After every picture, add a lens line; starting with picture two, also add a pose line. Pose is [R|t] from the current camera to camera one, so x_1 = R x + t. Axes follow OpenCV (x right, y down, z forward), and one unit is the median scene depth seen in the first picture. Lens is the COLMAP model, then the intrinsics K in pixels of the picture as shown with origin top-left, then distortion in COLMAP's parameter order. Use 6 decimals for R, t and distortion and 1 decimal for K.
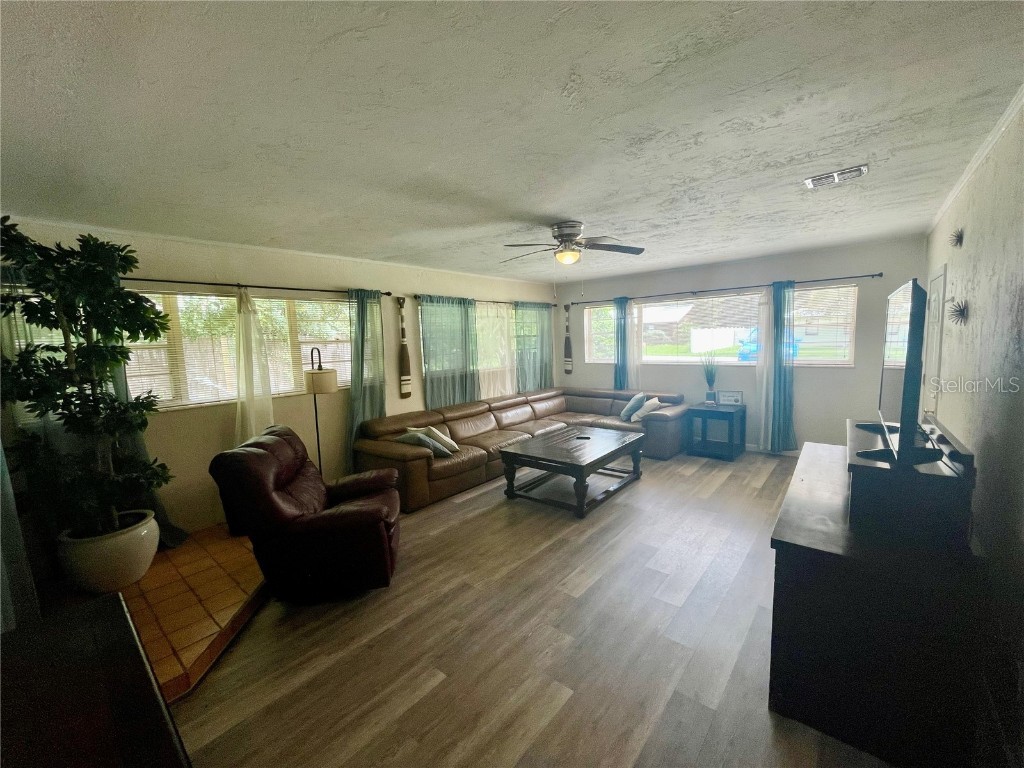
lens RADIAL K [[419.4, 0, 512.0], [0, 419.4, 384.0], [0, 0, 1]] dist [-0.002454, 0.000211]
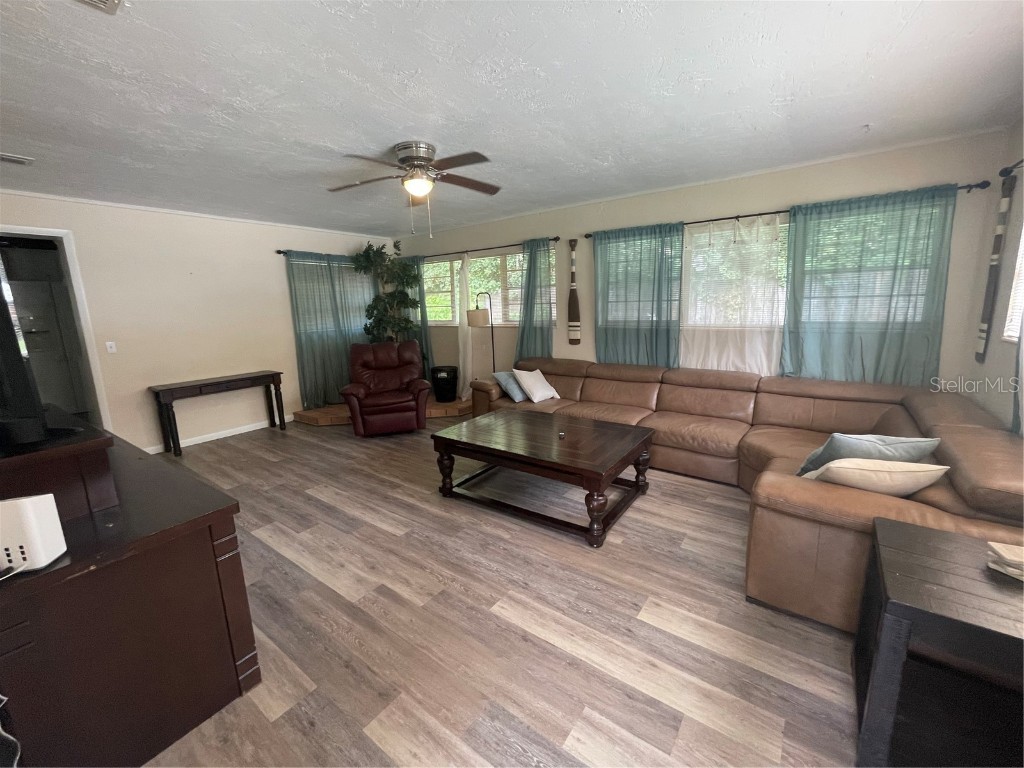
lens RADIAL K [[419.4, 0, 512.0], [0, 419.4, 384.0], [0, 0, 1]] dist [-0.002454, 0.000211]
pose [[0.063662, 0.225907, -0.972067, 0.734996], [-0.079461, 0.972097, 0.220710, -0.084228], [0.994803, 0.063191, 0.079836, 0.797410]]
